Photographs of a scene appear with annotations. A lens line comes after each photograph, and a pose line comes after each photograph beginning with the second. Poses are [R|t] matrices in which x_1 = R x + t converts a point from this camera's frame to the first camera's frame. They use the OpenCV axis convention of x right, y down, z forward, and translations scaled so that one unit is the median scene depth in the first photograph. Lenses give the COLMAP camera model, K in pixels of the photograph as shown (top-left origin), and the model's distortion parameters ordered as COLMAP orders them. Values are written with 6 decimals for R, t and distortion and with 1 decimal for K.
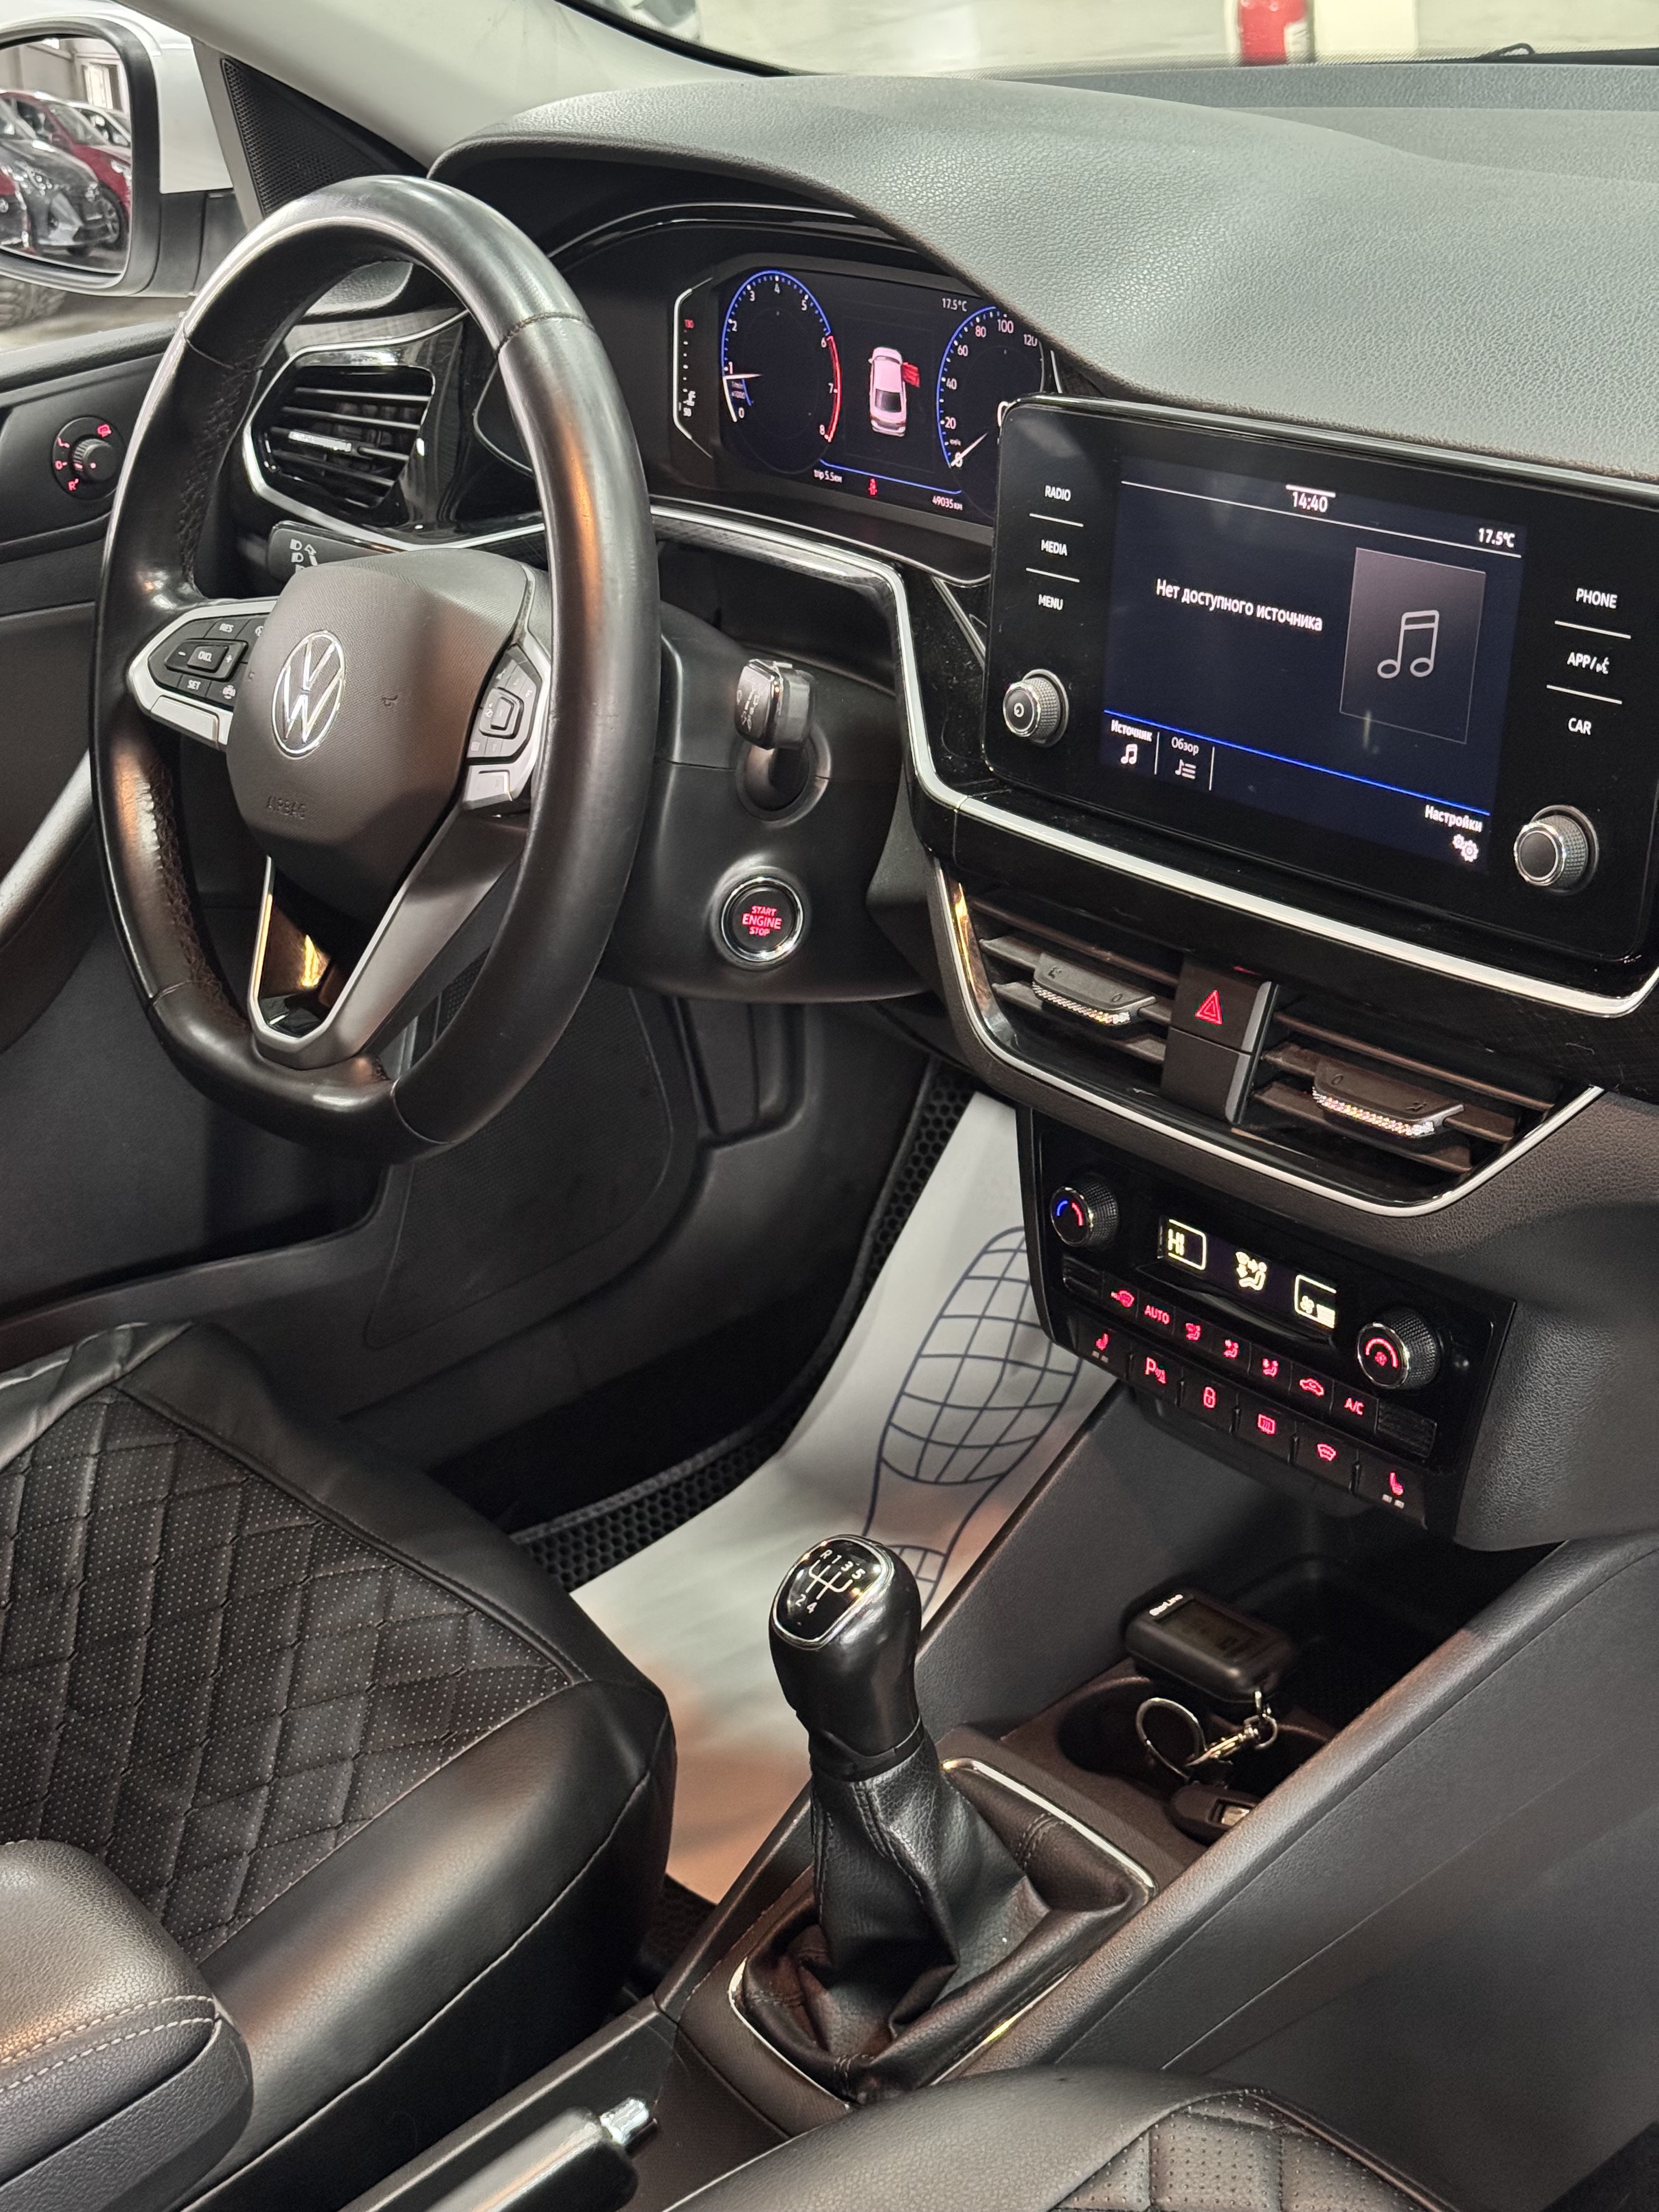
lens RADIAL K [[3091.8, 0, 829.7], [0, 3091.8, 1154.3], [0, 0, 1]] dist [0.035572, 0.003736]
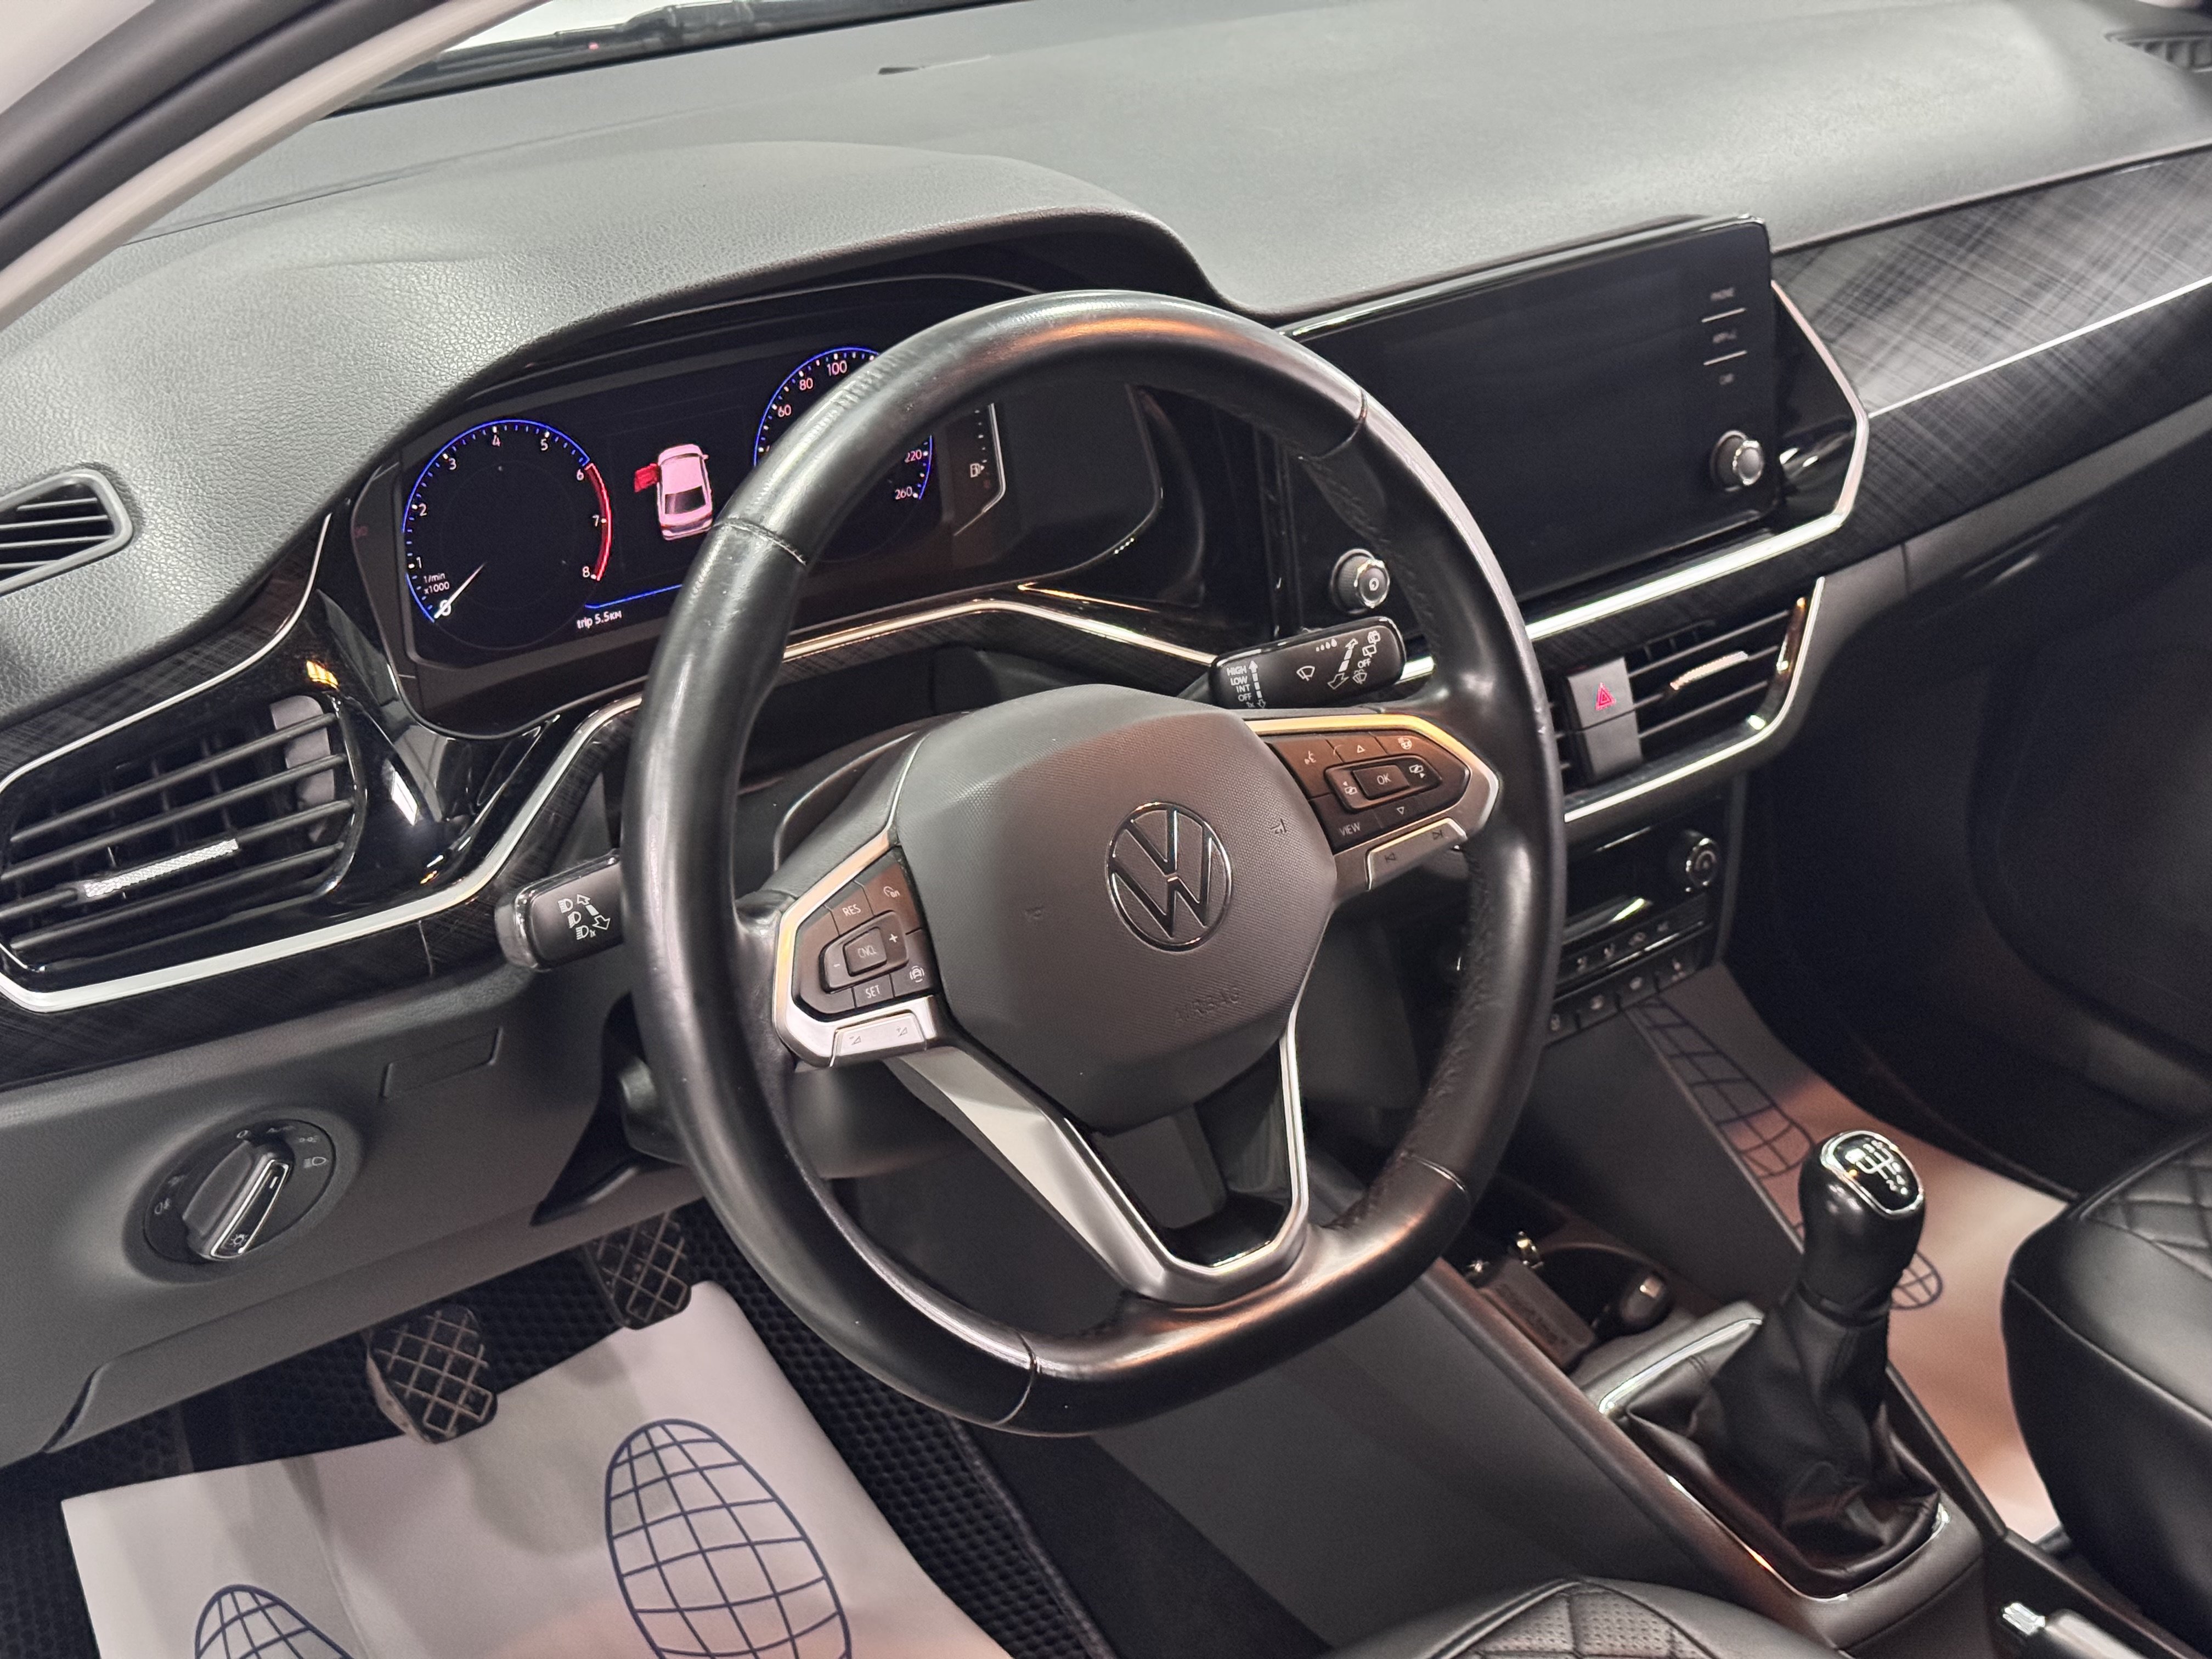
lens RADIAL K [[3032.2, 0, 1100.5], [0, 3032.2, 791.0], [0, 0, 1]] dist [0.104797, -0.053462]
pose [[-0.009975, -0.323784, 0.946079, -1.113063], [0.450201, 0.843357, 0.293375, -0.490452], [-0.892872, 0.428852, 0.137355, 1.038958]]
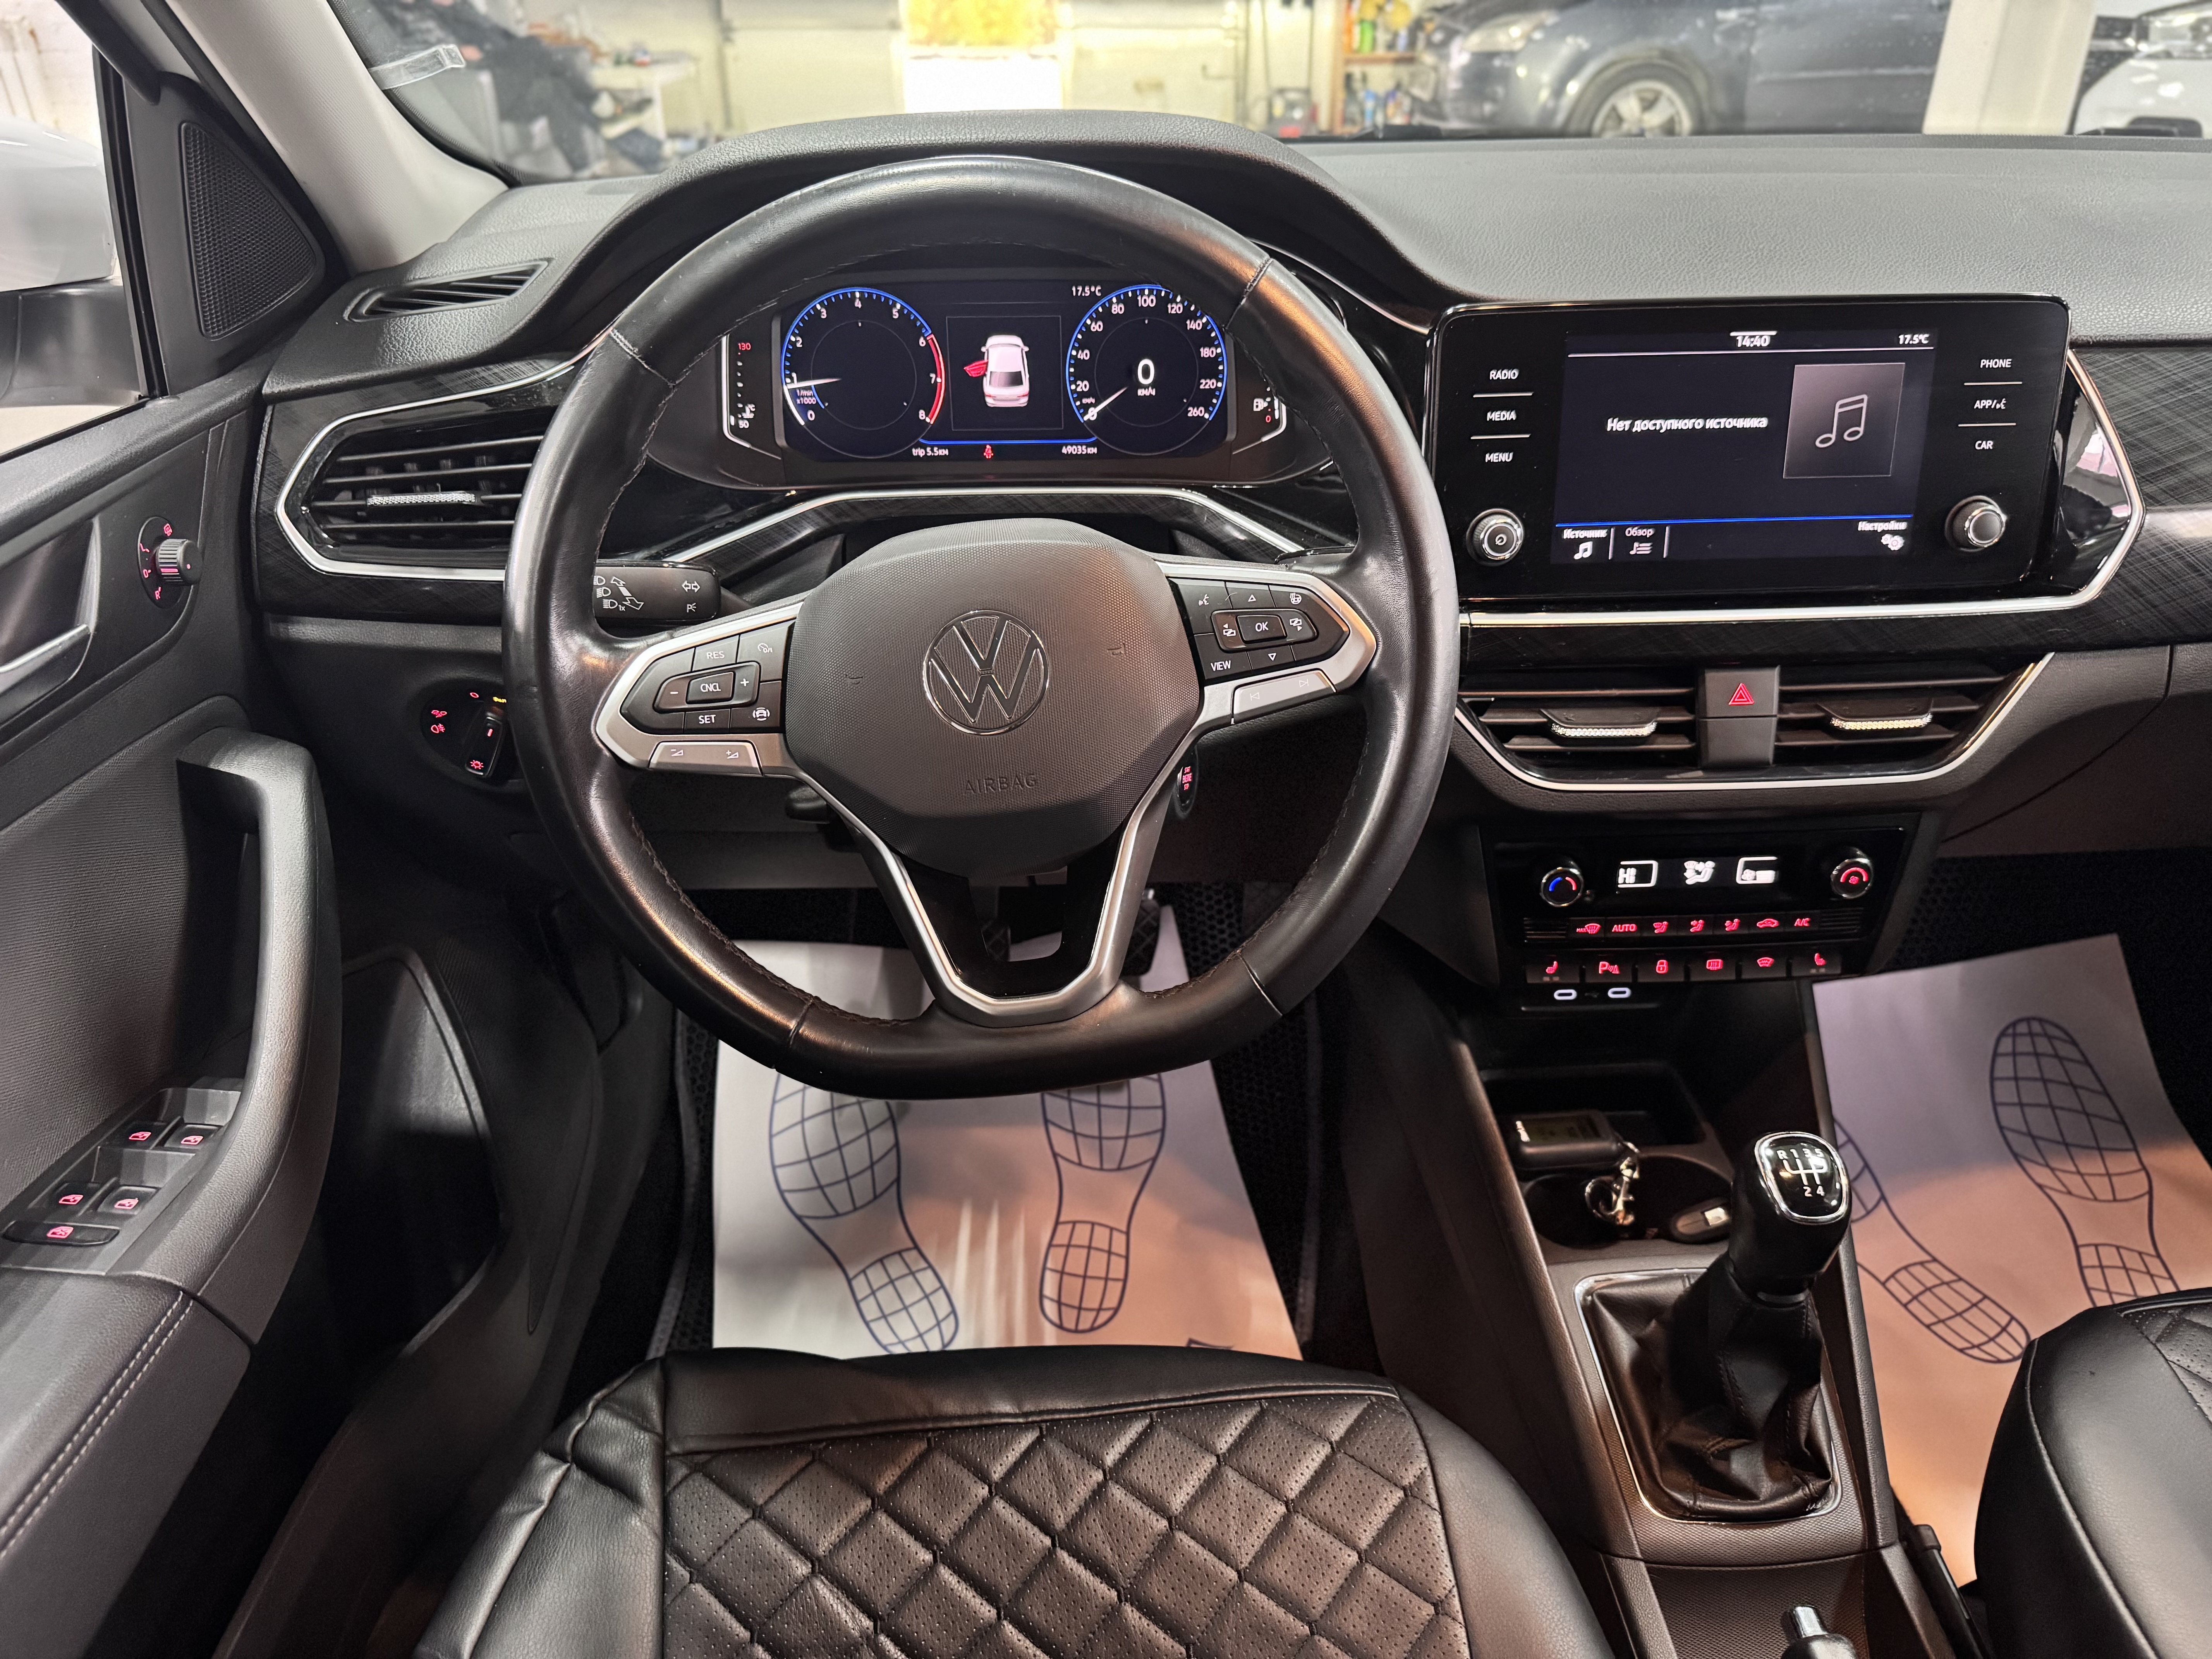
lens RADIAL K [[1538.2, 0, 1106.0], [0, 1538.2, 829.5], [0, 0, 1]] dist [0.049341, -0.091356]
pose [[0.596329, -0.289579, 0.748689, -0.626228], [0.313474, 0.942619, 0.114905, -0.166762], [-0.739003, 0.166174, 0.652887, 0.759299]]
